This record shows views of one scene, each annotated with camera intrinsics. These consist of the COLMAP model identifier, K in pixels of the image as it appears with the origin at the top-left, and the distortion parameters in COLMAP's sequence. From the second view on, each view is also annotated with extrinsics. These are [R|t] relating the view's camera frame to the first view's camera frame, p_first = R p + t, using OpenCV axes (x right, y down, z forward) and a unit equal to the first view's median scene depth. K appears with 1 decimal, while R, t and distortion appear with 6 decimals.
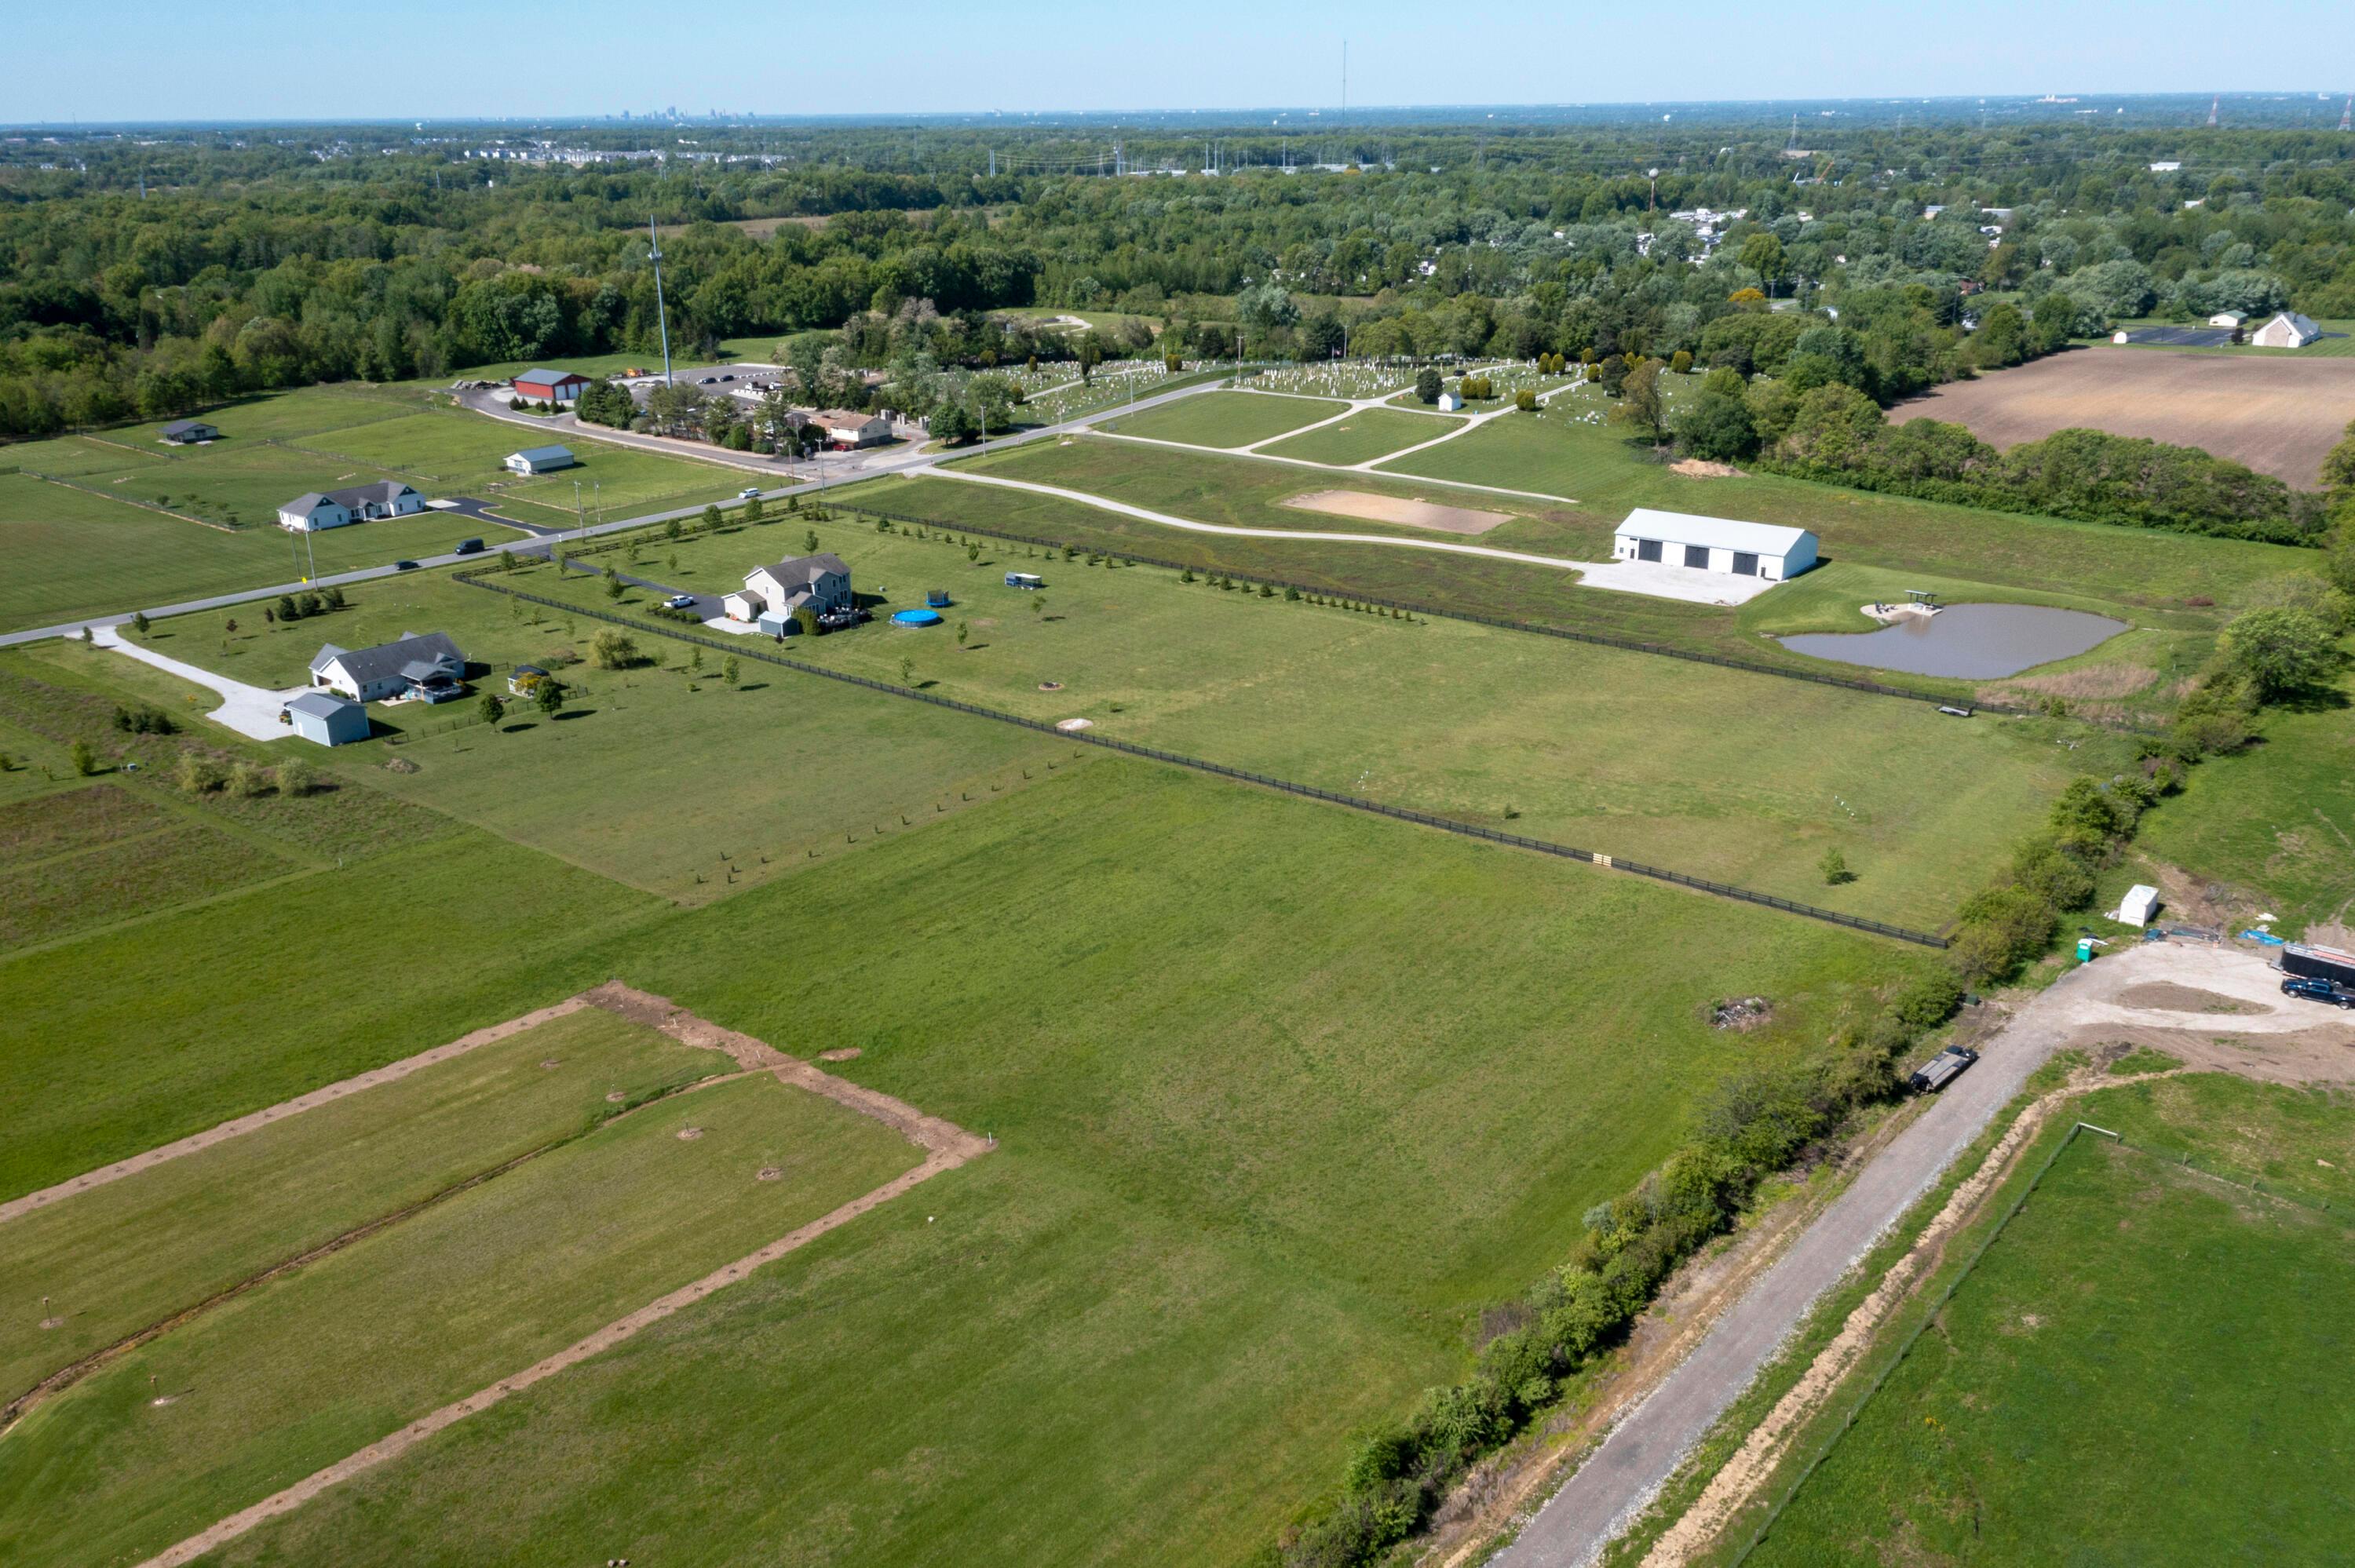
lens RADIAL K [[1840.7, 0, 1174.5], [0, 1840.7, 818.9], [0, 0, 1]] dist [-0.009862, 0.038063]
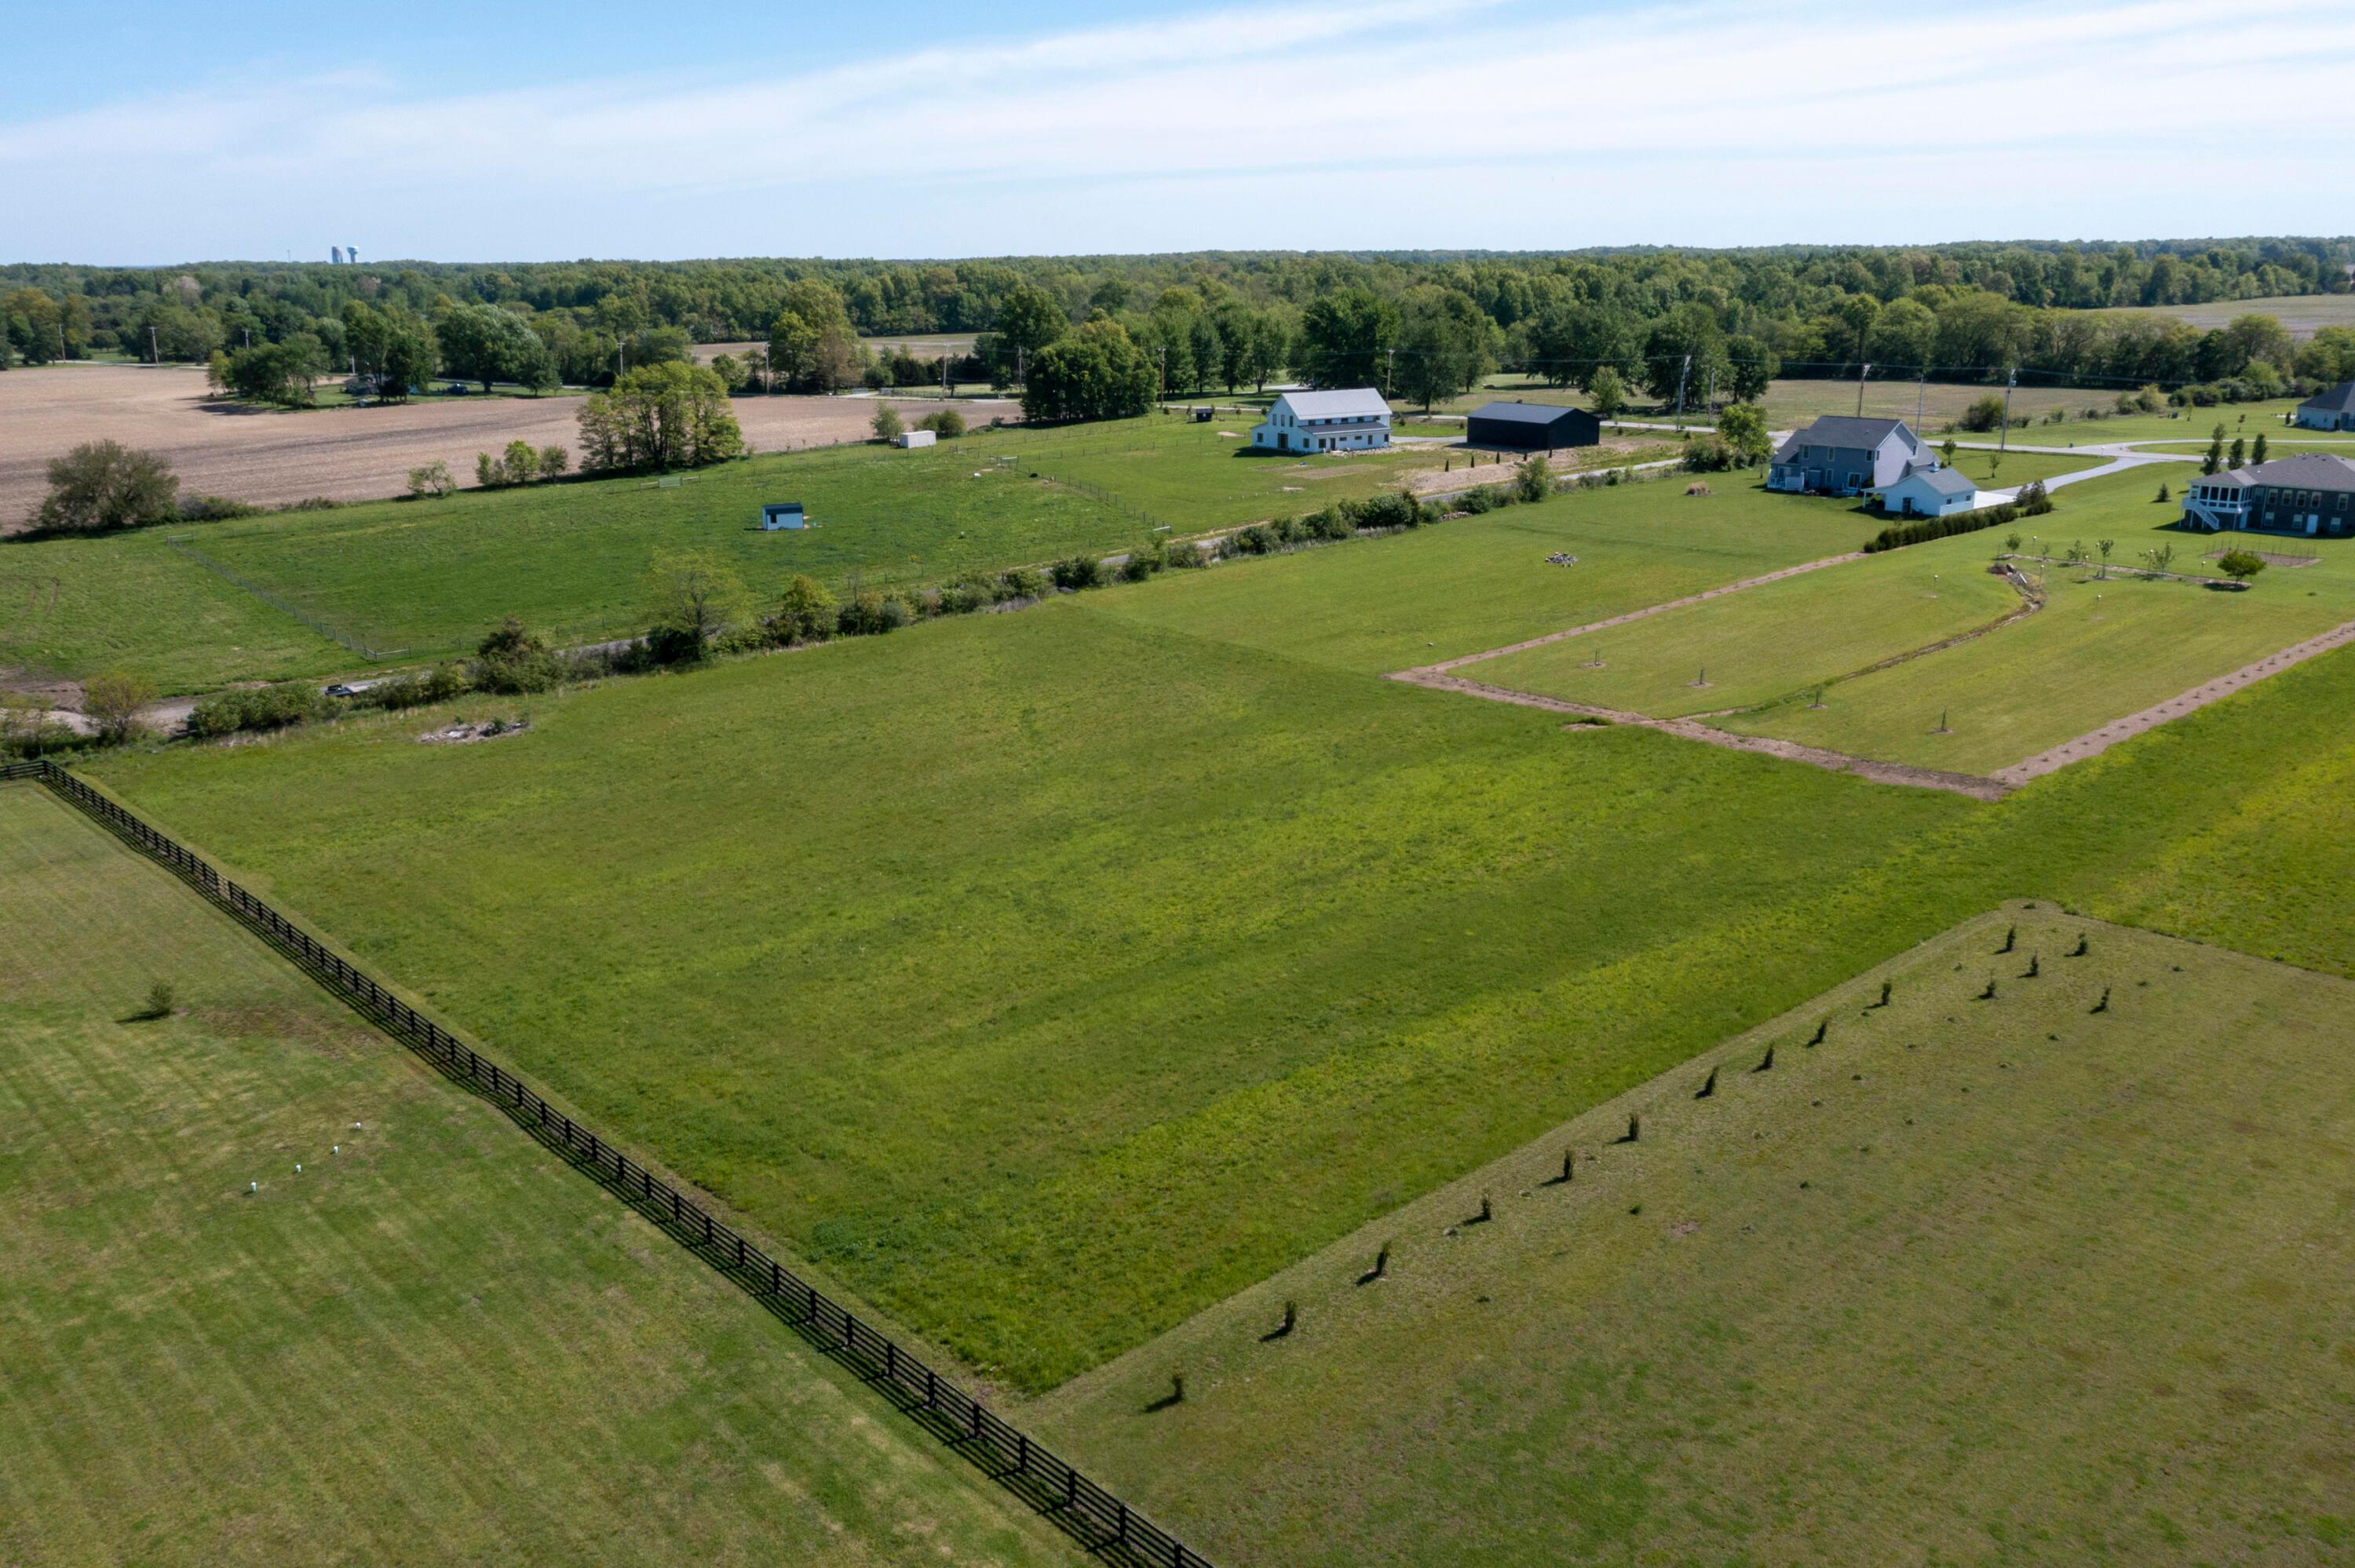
lens RADIAL K [[1804.3, 0, 1176.7], [0, 1804.3, 887.4], [0, 0, 1]] dist [-0.025855, 0.048316]
pose [[-0.987327, -0.036984, 0.154328, -0.088349], [0.072097, 0.761787, 0.643803, -0.239676], [-0.141376, 0.646771, -0.749467, 1.154528]]
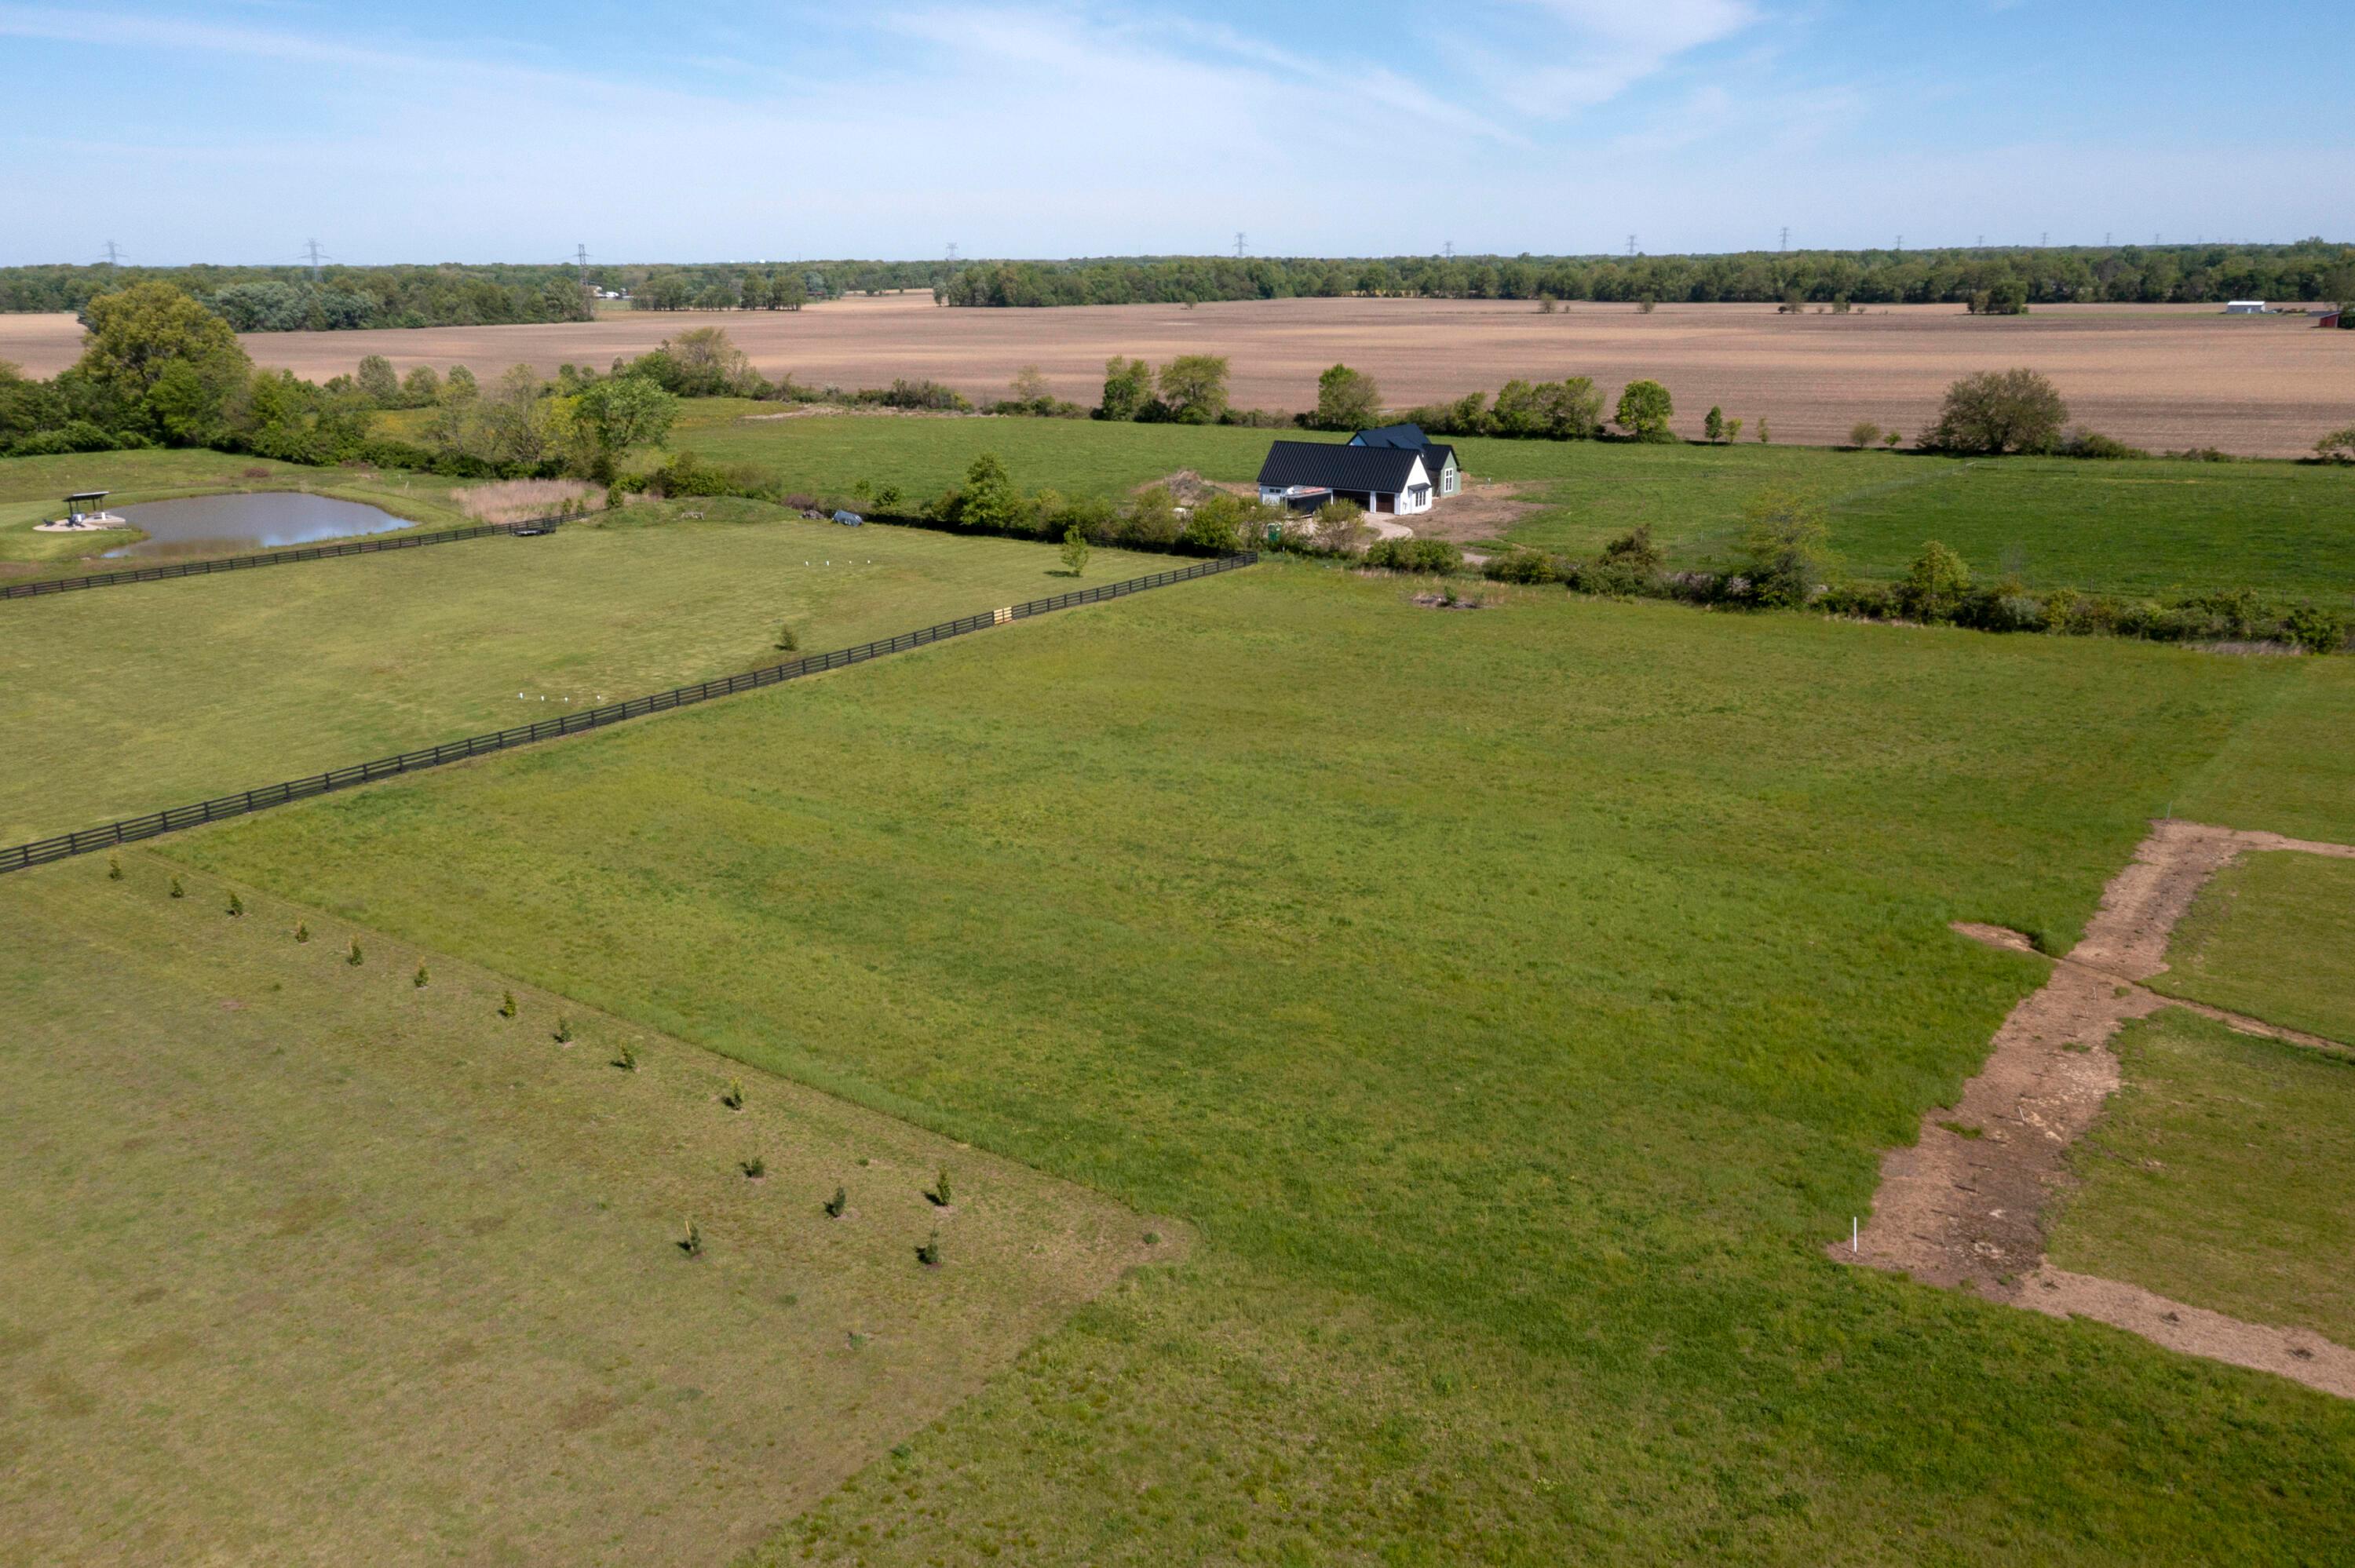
lens RADIAL K [[1869.2, 0, 1172.9], [0, 1869.2, 789.7], [0, 0, 1]] dist [-0.016518, 0.051352]
pose [[-0.025908, -0.264435, 0.964056, -0.421721], [0.373894, 0.891822, 0.254669, -0.067425], [-0.927109, 0.367053, 0.075765, 0.786293]]
